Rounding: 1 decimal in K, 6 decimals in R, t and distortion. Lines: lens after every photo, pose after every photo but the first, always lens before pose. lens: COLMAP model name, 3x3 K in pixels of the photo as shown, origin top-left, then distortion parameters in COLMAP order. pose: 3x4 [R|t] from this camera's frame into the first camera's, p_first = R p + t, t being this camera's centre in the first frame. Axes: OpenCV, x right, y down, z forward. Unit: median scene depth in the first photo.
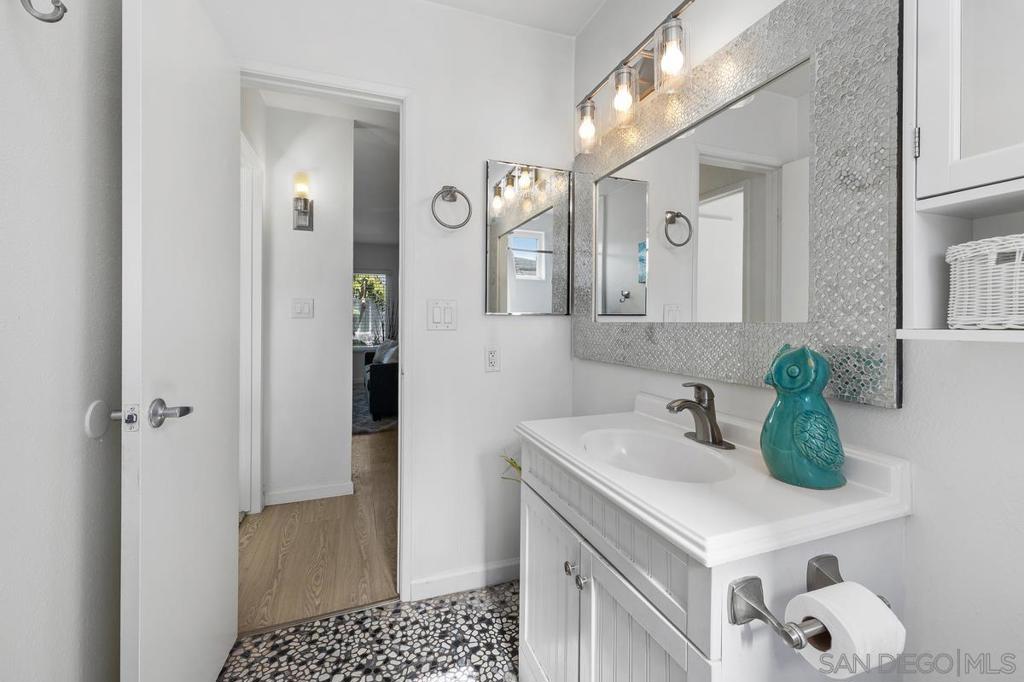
lens RADIAL K [[423.5, 0, 510.5], [0, 423.5, 316.2], [0, 0, 1]] dist [0.004828, 0.000333]
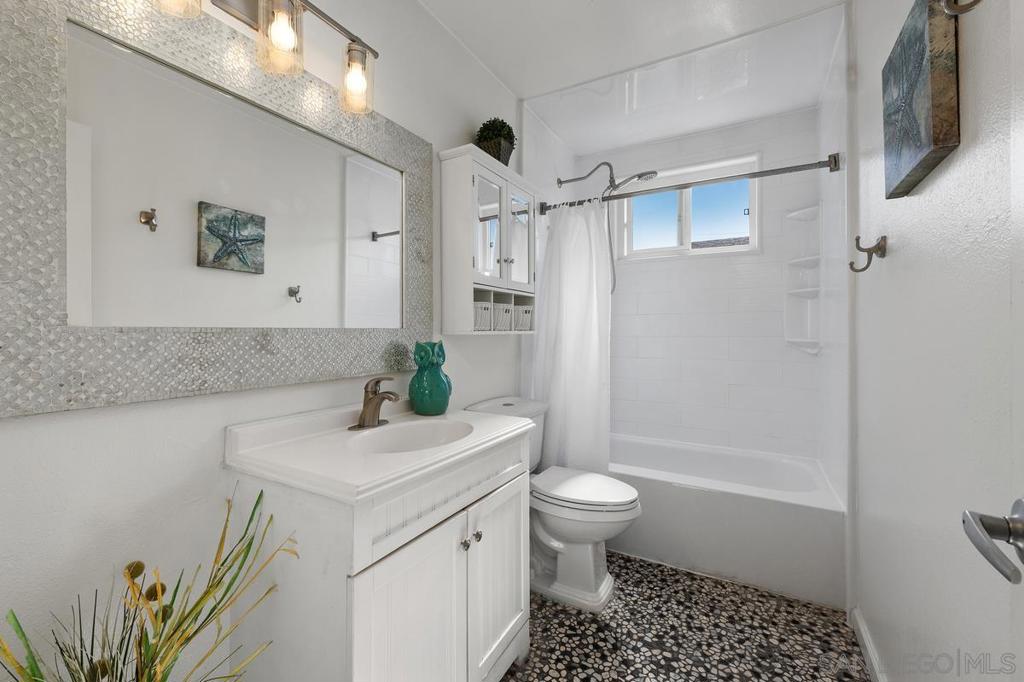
lens RADIAL K [[419.9, 0, 511.5], [0, 419.9, 328.1], [0, 0, 1]] dist [0.001327, -0.000350]
pose [[-0.633839, -0.002010, 0.773462, -0.646134], [-0.015638, 0.999826, -0.010217, 0.017557], [-0.773307, -0.018571, -0.633760, 1.284285]]
